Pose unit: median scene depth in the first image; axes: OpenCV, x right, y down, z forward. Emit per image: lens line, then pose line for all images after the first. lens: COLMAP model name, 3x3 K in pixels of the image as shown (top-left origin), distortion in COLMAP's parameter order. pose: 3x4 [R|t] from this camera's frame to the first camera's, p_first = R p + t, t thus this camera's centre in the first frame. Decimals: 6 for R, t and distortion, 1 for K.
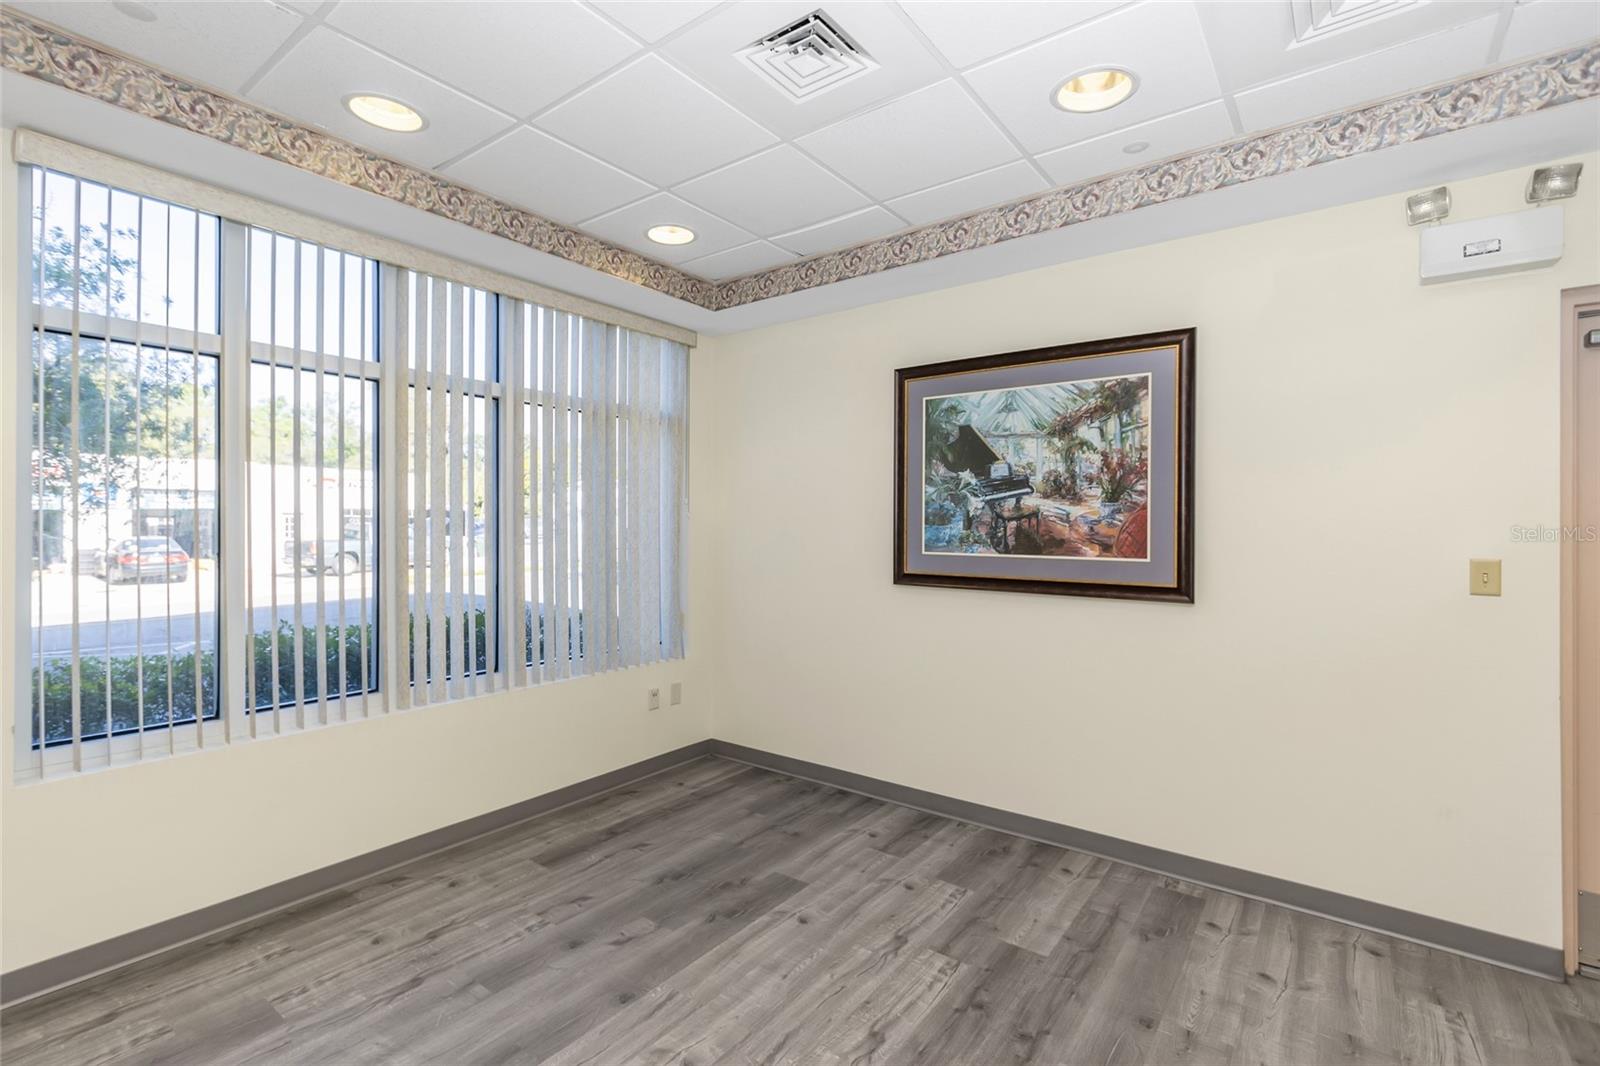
lens RADIAL K [[728.5, 0, 794.4], [0, 728.5, 529.9], [0, 0, 1]] dist [0.007648, -0.003224]
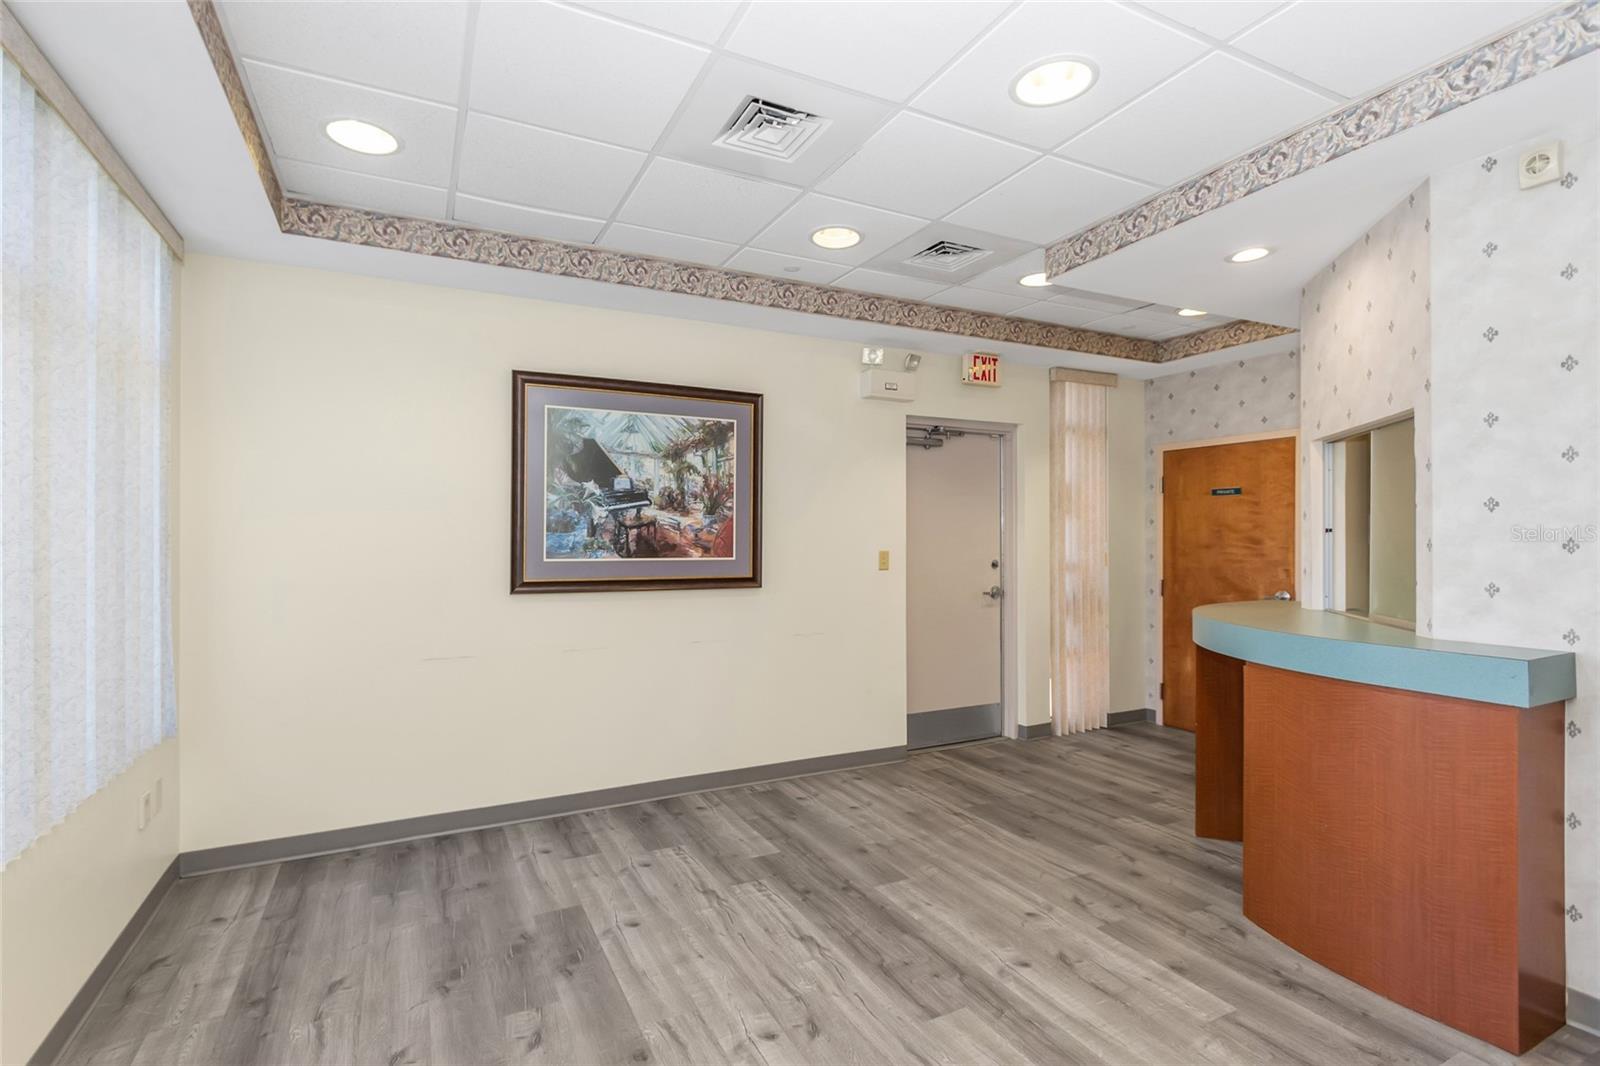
lens RADIAL K [[728.5, 0, 777.7], [0, 728.5, 538.3], [0, 0, 1]] dist [0.007648, -0.003224]
pose [[0.454304, -0.006092, 0.890826, -0.662318], [0.007683, 0.999966, 0.002920, 0.001065], [-0.890813, 0.005517, 0.454336, 0.303437]]
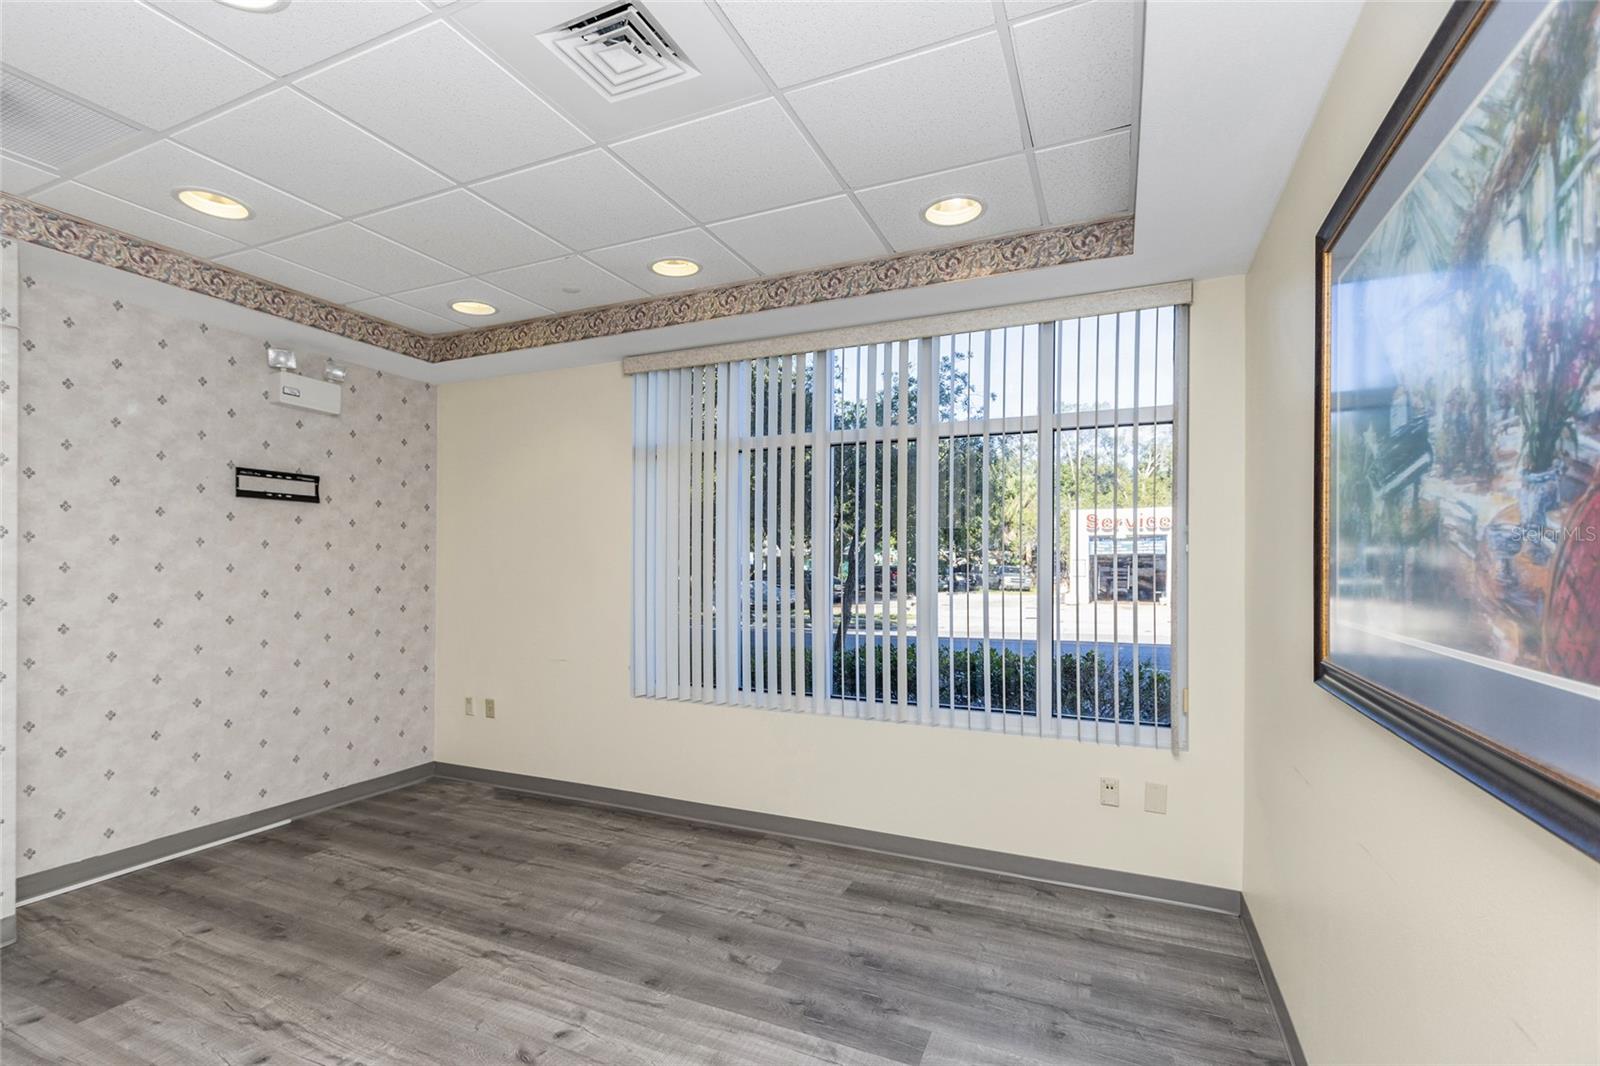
lens RADIAL K [[728.5, 0, 789.2], [0, 728.5, 556.1], [0, 0, 1]] dist [0.007648, -0.003224]
pose [[0.214673, -0.020658, -0.976468, 0.646805], [-0.008298, 0.999702, -0.022974, 0.004490], [0.976651, 0.013034, 0.214437, 0.664485]]
